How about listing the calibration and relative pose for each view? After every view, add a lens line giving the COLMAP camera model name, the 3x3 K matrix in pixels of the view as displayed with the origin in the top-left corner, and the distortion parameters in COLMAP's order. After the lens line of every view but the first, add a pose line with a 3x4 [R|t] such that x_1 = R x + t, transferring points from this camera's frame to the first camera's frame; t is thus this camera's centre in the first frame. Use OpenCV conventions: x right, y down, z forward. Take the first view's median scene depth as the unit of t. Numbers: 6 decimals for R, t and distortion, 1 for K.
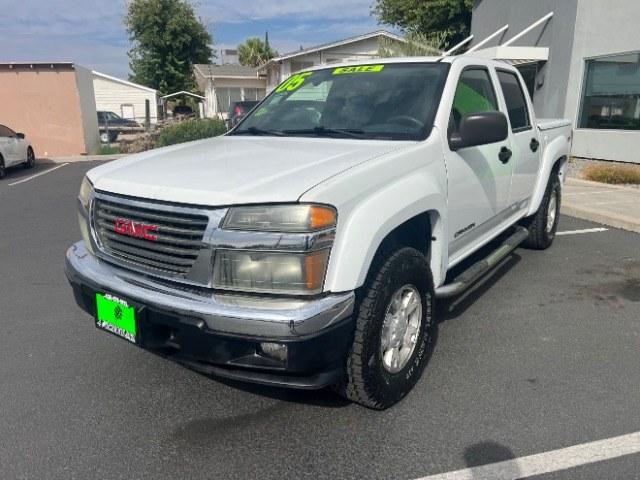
lens RADIAL K [[474.5, 0, 322.1], [0, 474.5, 241.4], [0, 0, 1]] dist [0.060849, -0.069627]
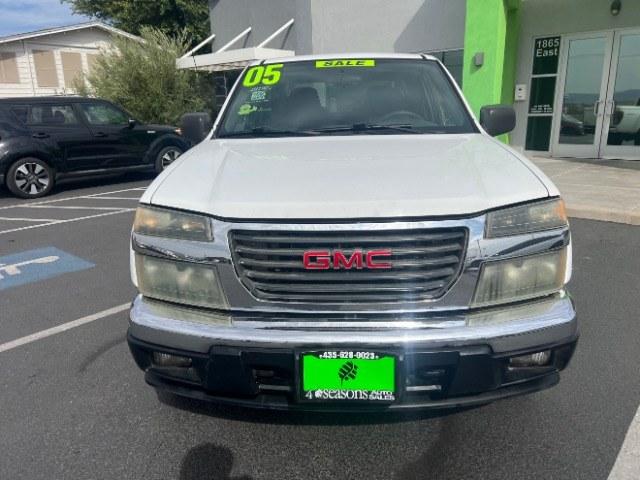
lens RADIAL K [[474.5, 0, 322.1], [0, 474.5, 241.4], [0, 0, 1]] dist [0.060849, -0.069627]
pose [[0.832339, -0.159488, 0.530826, -0.524419], [0.158854, 0.986173, 0.047212, -0.062016], [-0.531016, 0.045028, 0.846165, 0.233303]]
